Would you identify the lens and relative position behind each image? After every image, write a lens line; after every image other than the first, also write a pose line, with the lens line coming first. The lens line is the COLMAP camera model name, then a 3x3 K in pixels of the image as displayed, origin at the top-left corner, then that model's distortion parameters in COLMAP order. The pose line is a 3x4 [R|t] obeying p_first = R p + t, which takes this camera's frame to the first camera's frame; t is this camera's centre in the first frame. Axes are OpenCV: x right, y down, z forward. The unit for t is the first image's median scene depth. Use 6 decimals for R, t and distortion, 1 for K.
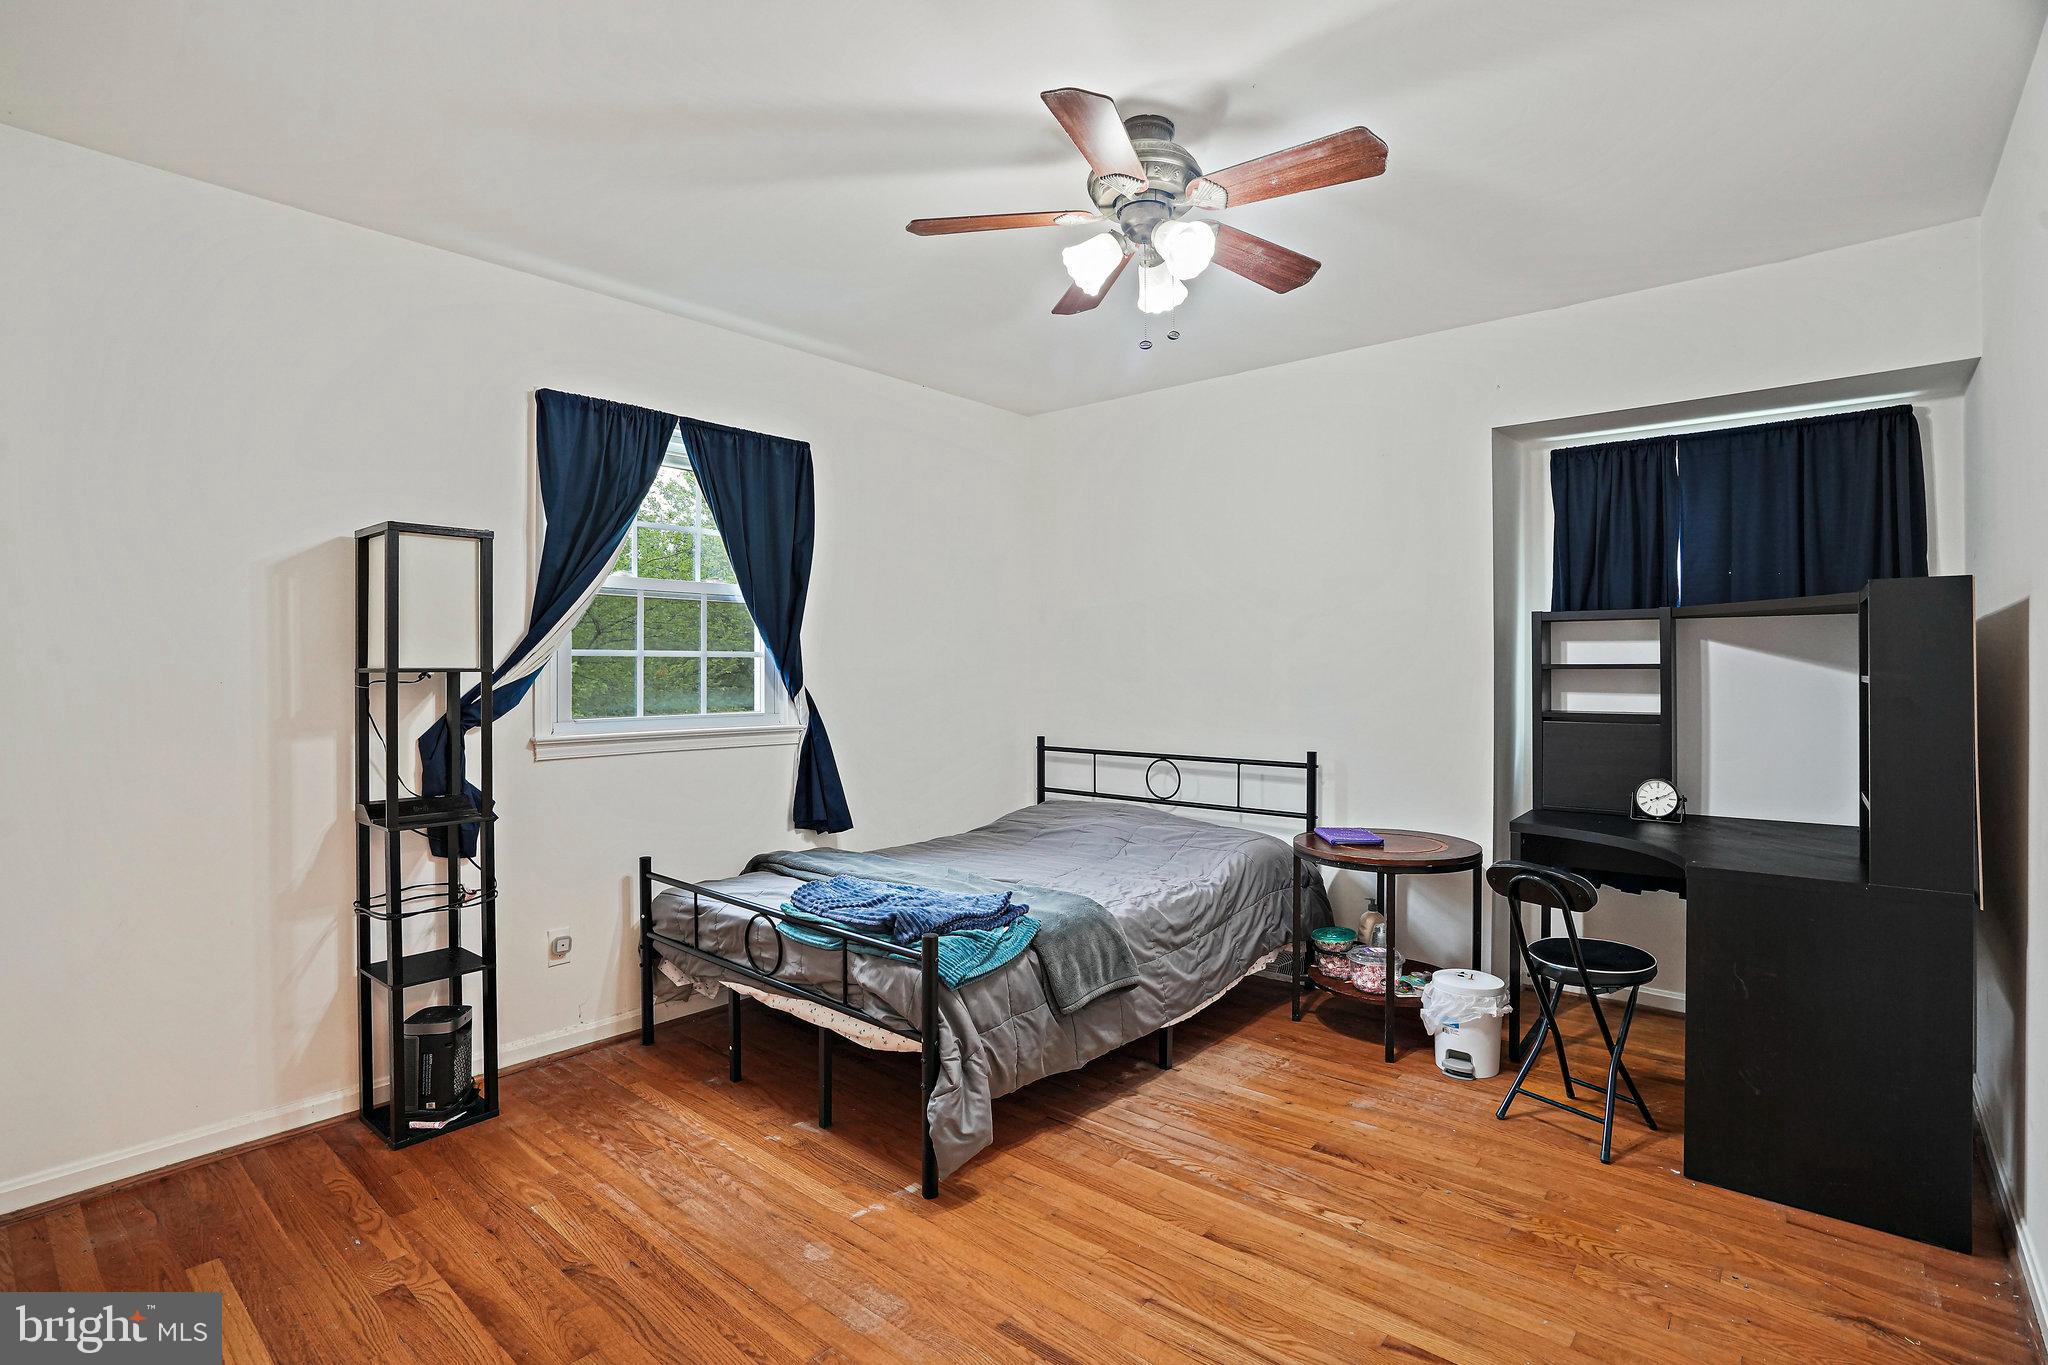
lens RADIAL K [[987.4, 0, 1010.5], [0, 987.4, 681.0], [0, 0, 1]] dist [-0.068290, 0.036112]
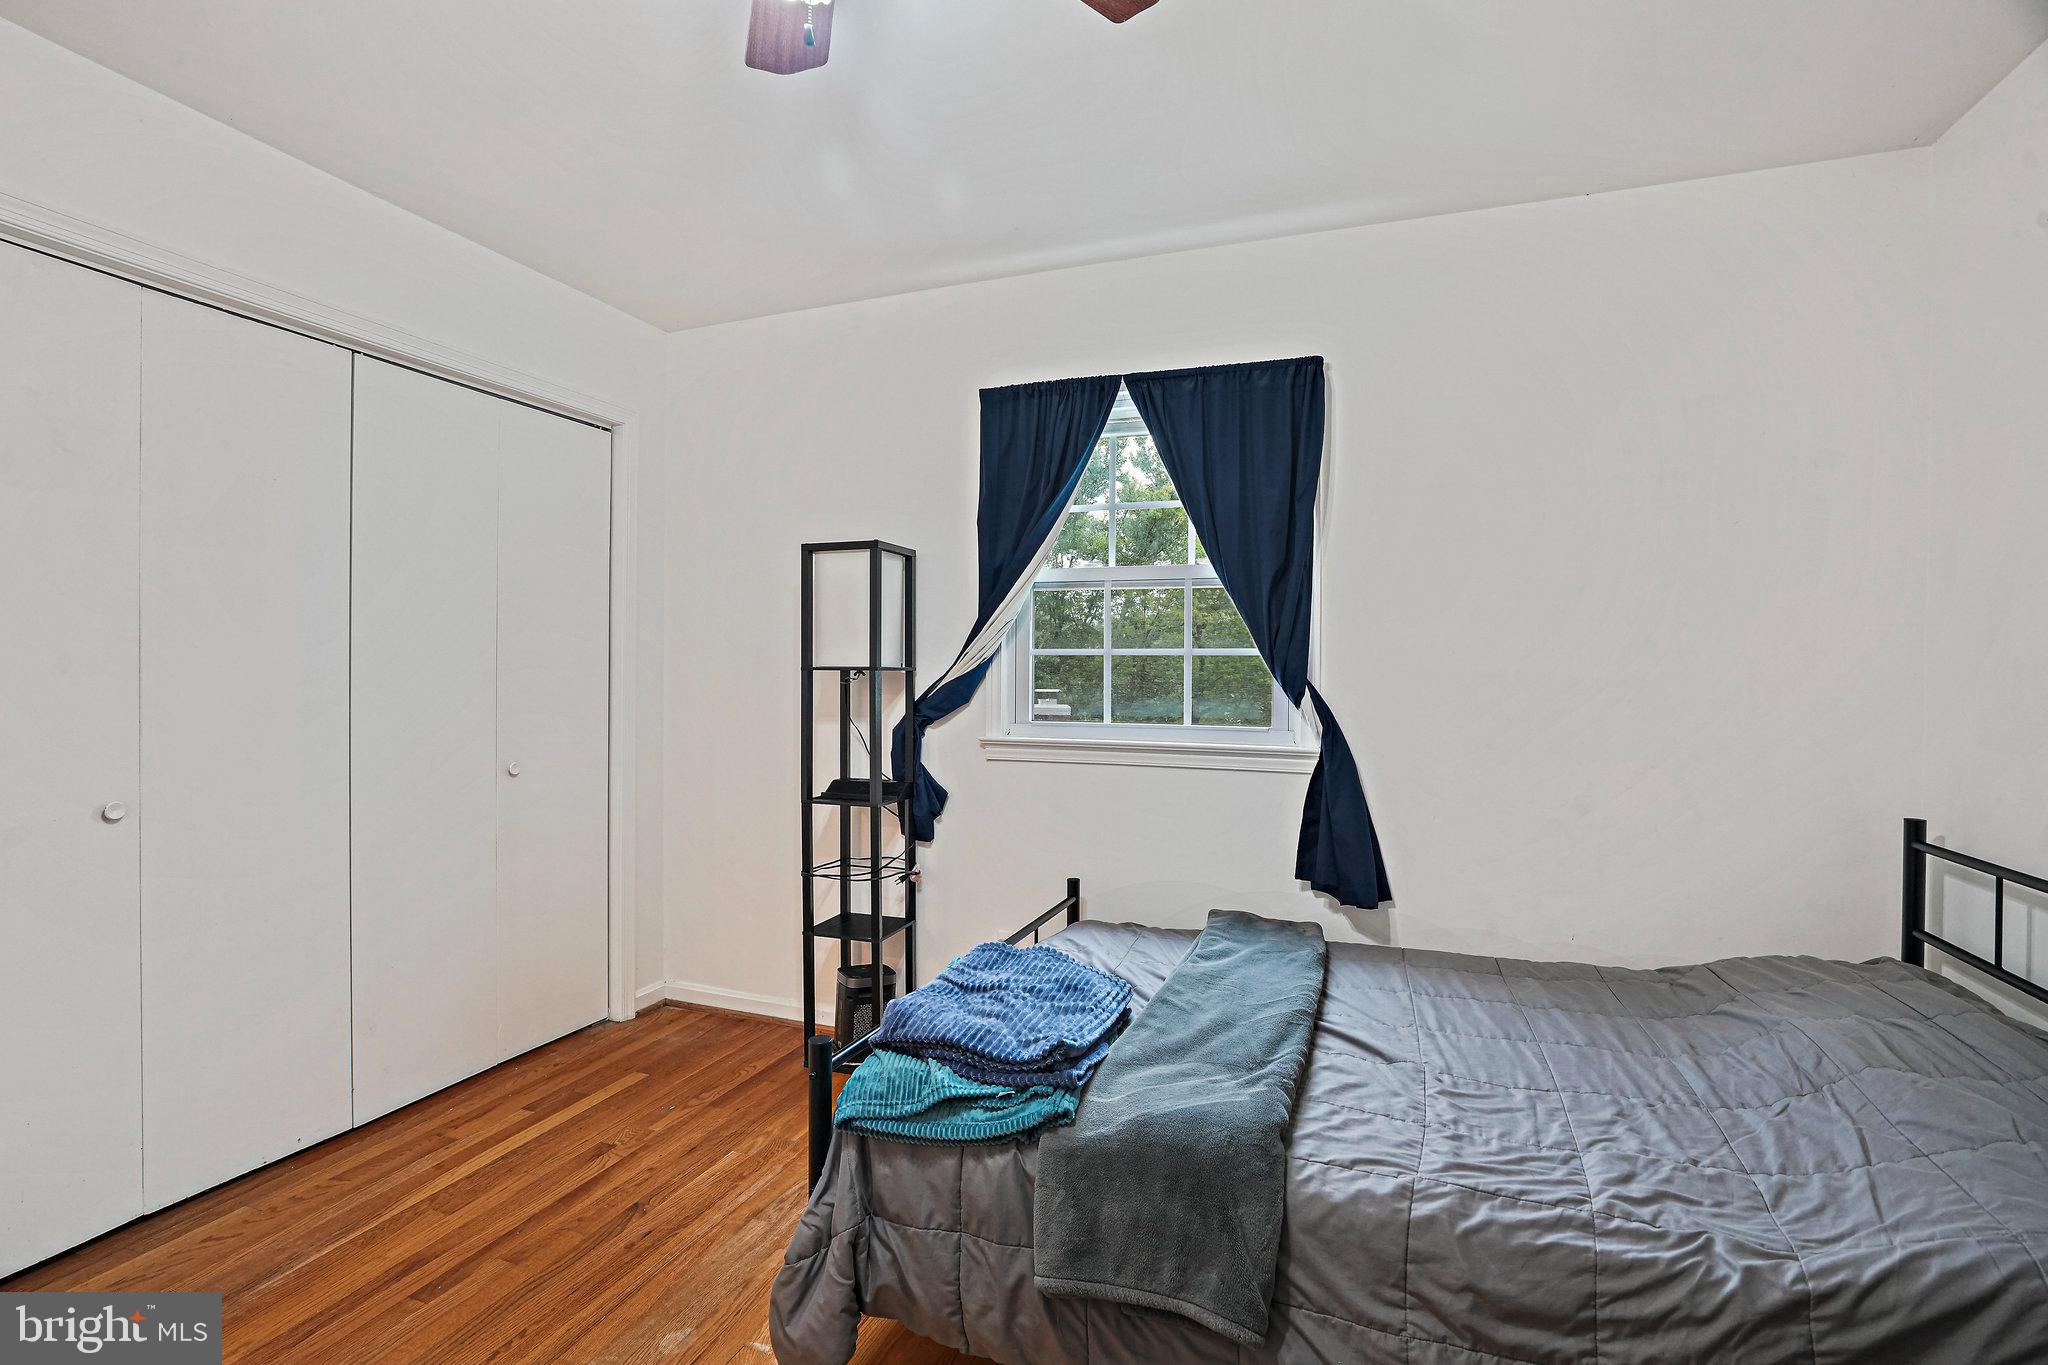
lens RADIAL K [[987.4, 0, 1010.5], [0, 987.4, 681.0], [0, 0, 1]] dist [-0.068290, 0.036112]
pose [[0.328255, 0.012269, -0.944509, 0.456763], [-0.019648, 0.999788, 0.006158, -0.005703], [0.944385, 0.016536, 0.328427, 0.646644]]
